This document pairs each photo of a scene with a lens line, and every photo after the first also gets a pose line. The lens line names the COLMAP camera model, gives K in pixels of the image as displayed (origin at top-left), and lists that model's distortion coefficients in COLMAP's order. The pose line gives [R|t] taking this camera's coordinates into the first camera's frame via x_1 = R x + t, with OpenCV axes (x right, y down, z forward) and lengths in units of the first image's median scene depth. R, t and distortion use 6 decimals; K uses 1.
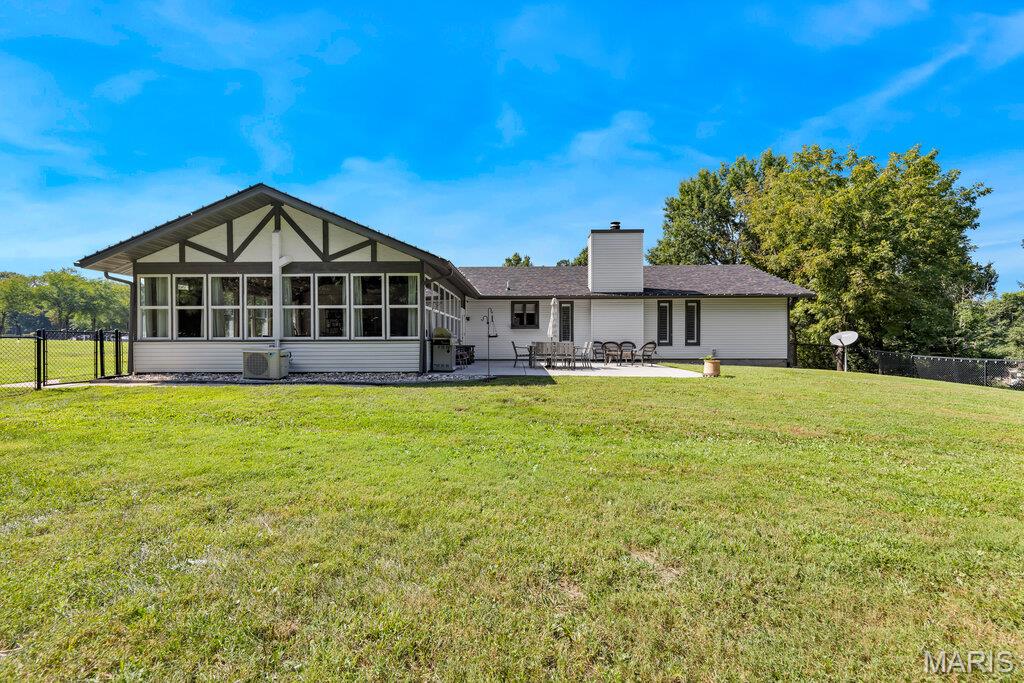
lens RADIAL K [[413.7, 0, 512.0], [0, 413.7, 341.5], [0, 0, 1]] dist [-0.000131, -0.000185]
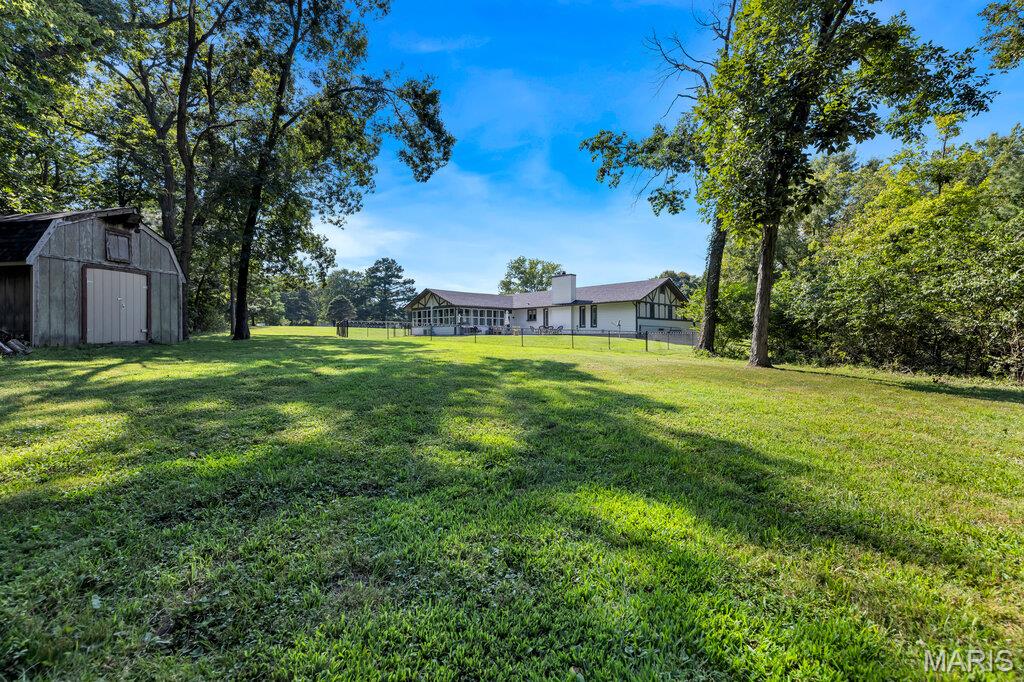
lens RADIAL K [[413.7, 0, 512.0], [0, 413.7, 341.0], [0, 0, 1]] dist [-0.000131, -0.000185]
pose [[0.722765, 0.008108, -0.691047, 1.547851], [0.009724, 0.999713, 0.021900, 0.027367], [0.691026, -0.022548, 0.722478, -0.742241]]
